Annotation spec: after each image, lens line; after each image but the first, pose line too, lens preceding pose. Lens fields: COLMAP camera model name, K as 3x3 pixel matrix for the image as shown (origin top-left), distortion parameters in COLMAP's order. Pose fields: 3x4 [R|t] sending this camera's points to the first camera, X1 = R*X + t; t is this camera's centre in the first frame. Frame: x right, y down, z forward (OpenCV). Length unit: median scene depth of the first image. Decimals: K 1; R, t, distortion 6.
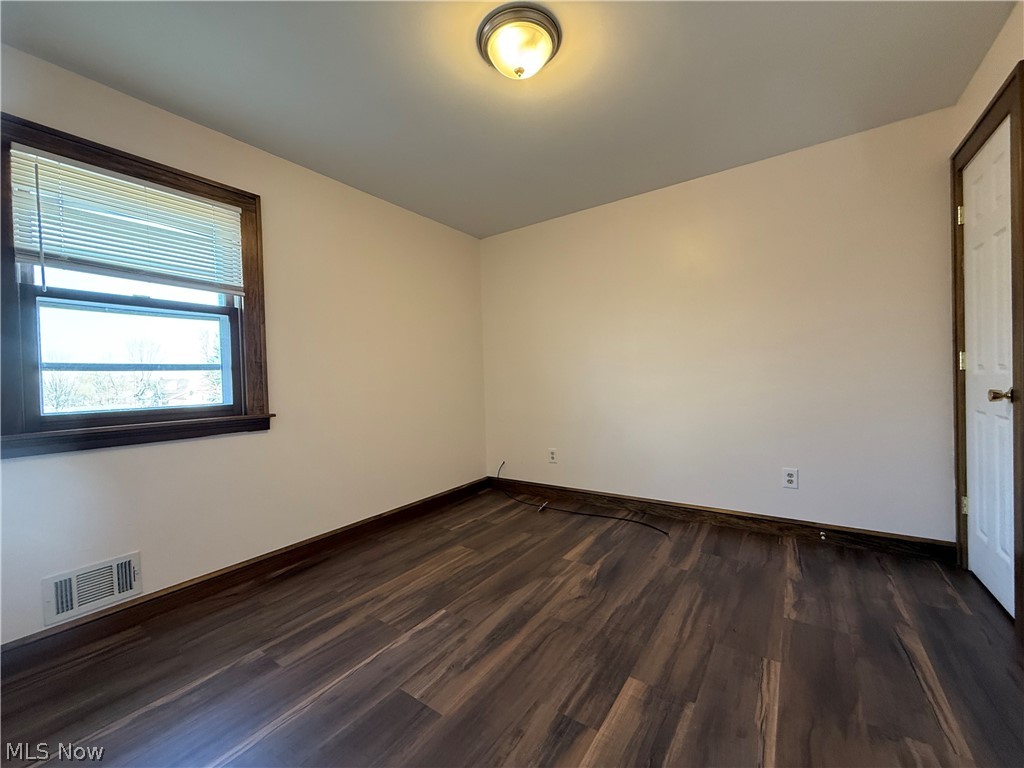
lens RADIAL K [[408.5, 0, 510.0], [0, 408.5, 384.7], [0, 0, 1]] dist [0.000224, 0.000272]
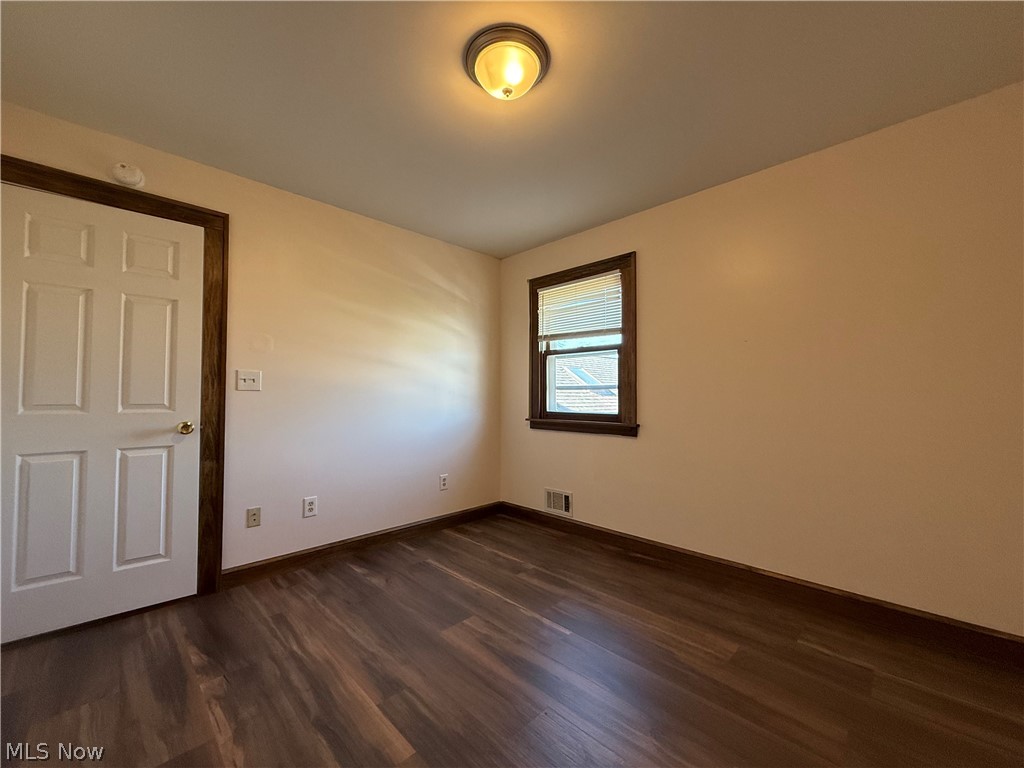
lens RADIAL K [[408.5, 0, 510.0], [0, 408.5, 384.7], [0, 0, 1]] dist [0.000224, 0.000272]
pose [[-0.176582, 0.004476, -0.984276, 0.837417], [-0.006533, 0.999962, 0.005720, -0.063906], [0.984264, 0.007440, -0.176546, 1.007862]]
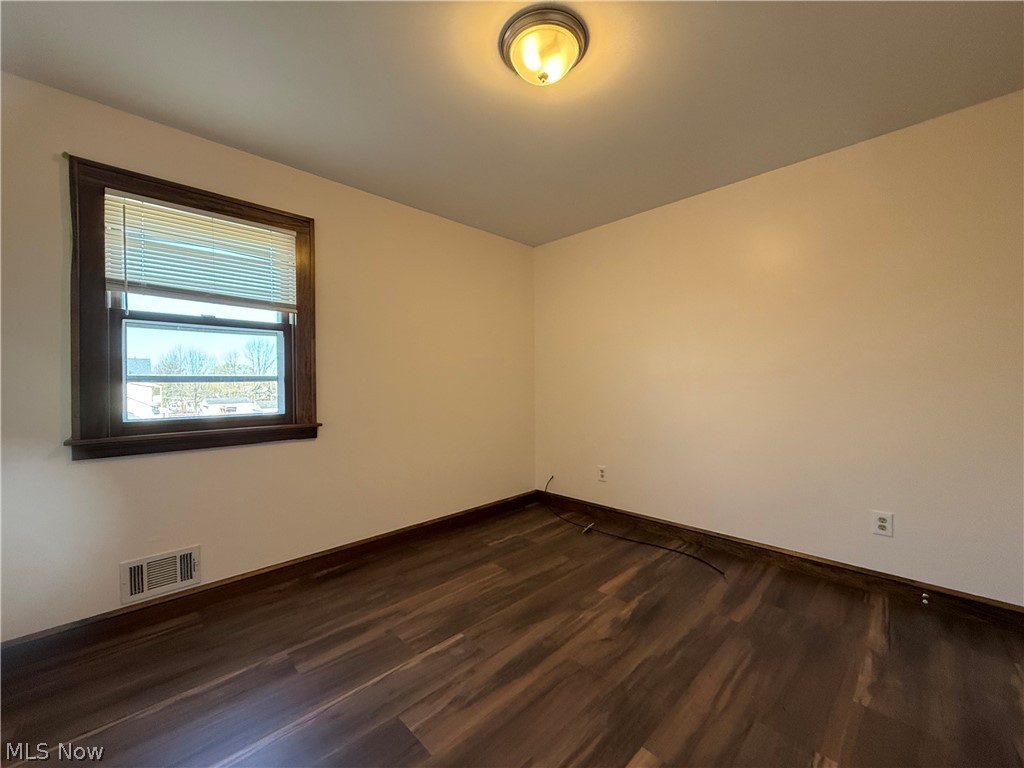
lens RADIAL K [[408.5, 0, 510.0], [0, 408.5, 384.7], [0, 0, 1]] dist [0.000224, 0.000272]
pose [[0.982861, 0.022694, -0.182946, 0.115385], [-0.023791, 0.999710, -0.003802, -0.043361], [0.182806, 0.008089, 0.983116, 0.054397]]
